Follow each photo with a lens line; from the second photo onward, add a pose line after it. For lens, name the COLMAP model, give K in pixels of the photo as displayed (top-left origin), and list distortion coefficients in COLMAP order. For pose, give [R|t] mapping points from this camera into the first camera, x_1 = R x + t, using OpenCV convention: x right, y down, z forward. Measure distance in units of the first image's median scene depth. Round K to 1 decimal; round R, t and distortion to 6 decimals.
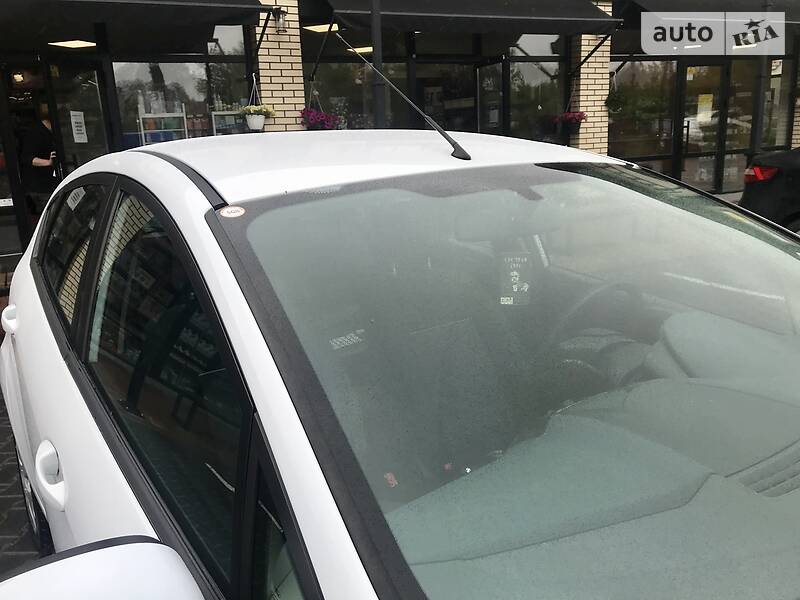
lens RADIAL K [[647.6, 0, 400.0], [0, 647.6, 300.0], [0, 0, 1]] dist [0.003264, -0.002876]
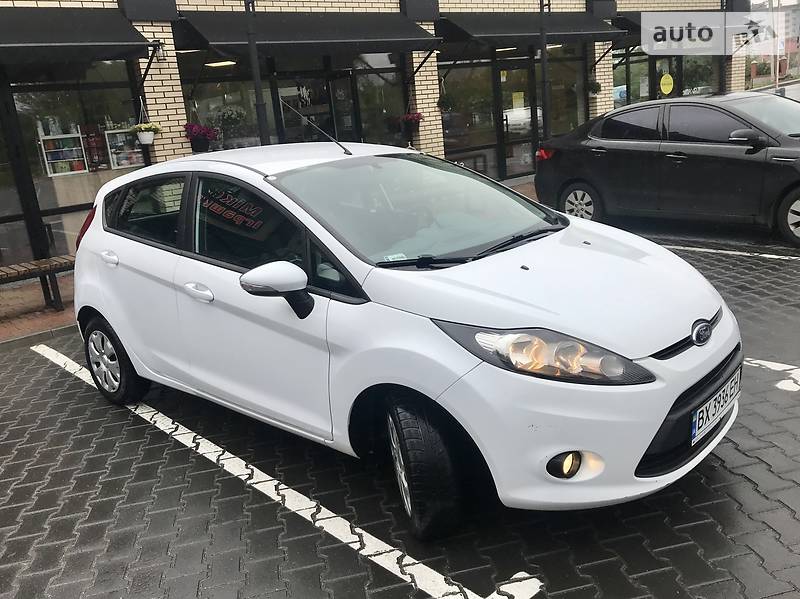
lens RADIAL K [[724.4, 0, 400.0], [0, 724.4, 299.5], [0, 0, 1]] dist [0.007992, 0.000576]
pose [[0.974716, -0.103195, 0.198189, -0.064983], [0.107890, 0.994078, -0.013009, 0.077668], [-0.195673, 0.034062, 0.980078, -0.344554]]
